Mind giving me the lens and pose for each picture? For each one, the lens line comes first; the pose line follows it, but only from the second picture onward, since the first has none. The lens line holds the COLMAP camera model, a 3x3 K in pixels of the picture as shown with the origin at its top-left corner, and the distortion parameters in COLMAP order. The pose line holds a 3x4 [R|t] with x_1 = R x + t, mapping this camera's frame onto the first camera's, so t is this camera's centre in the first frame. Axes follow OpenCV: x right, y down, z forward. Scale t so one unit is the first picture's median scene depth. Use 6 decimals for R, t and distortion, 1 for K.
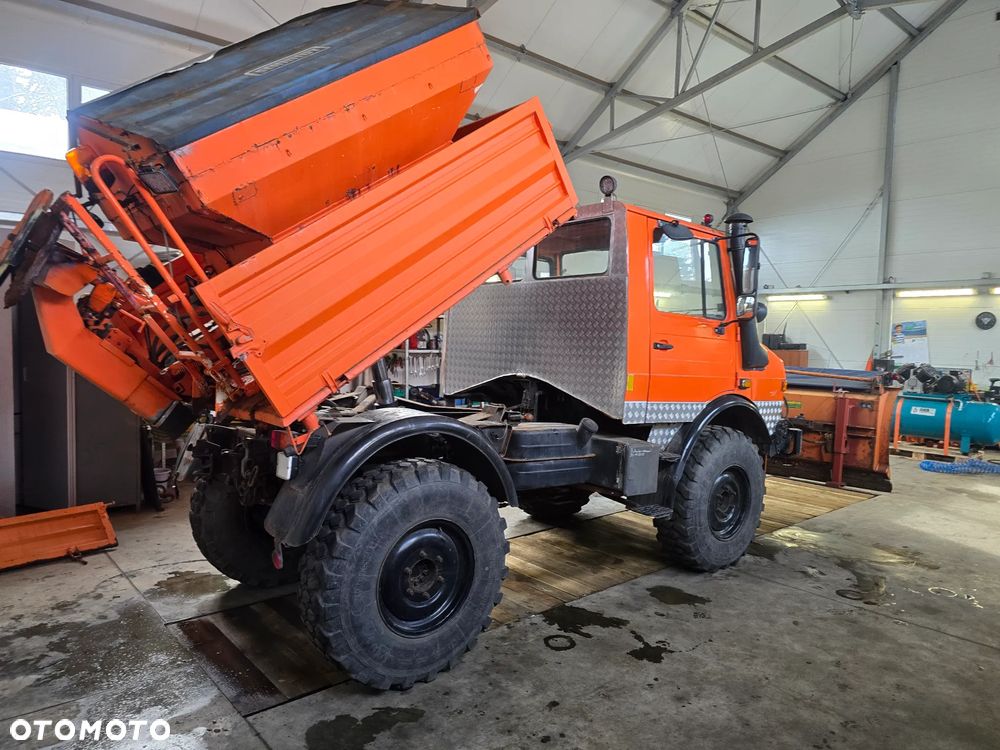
lens RADIAL K [[692.0, 0, 498.6], [0, 692.0, 368.4], [0, 0, 1]] dist [0.058876, -0.052307]
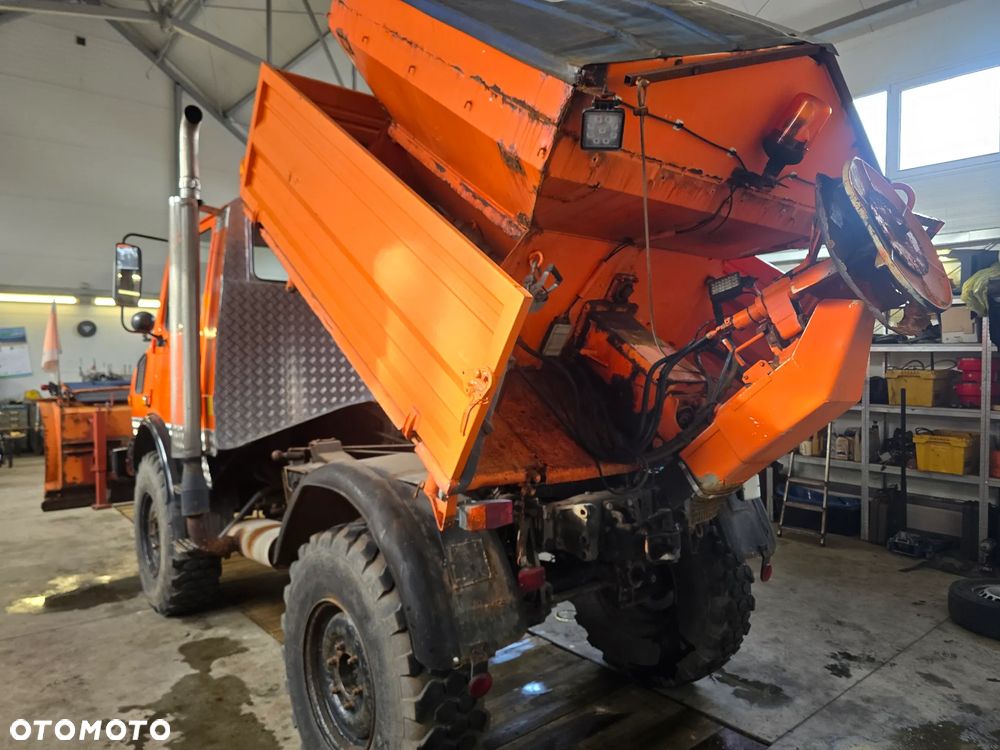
lens RADIAL K [[692.0, 0, 503.5], [0, 692.0, 379.3], [0, 0, 1]] dist [0.058876, -0.052307]
pose [[0.017124, -0.061237, 0.997976, -0.937877], [0.045529, 0.997135, 0.060404, -0.071325], [-0.998816, 0.044402, 0.019863, 0.938408]]
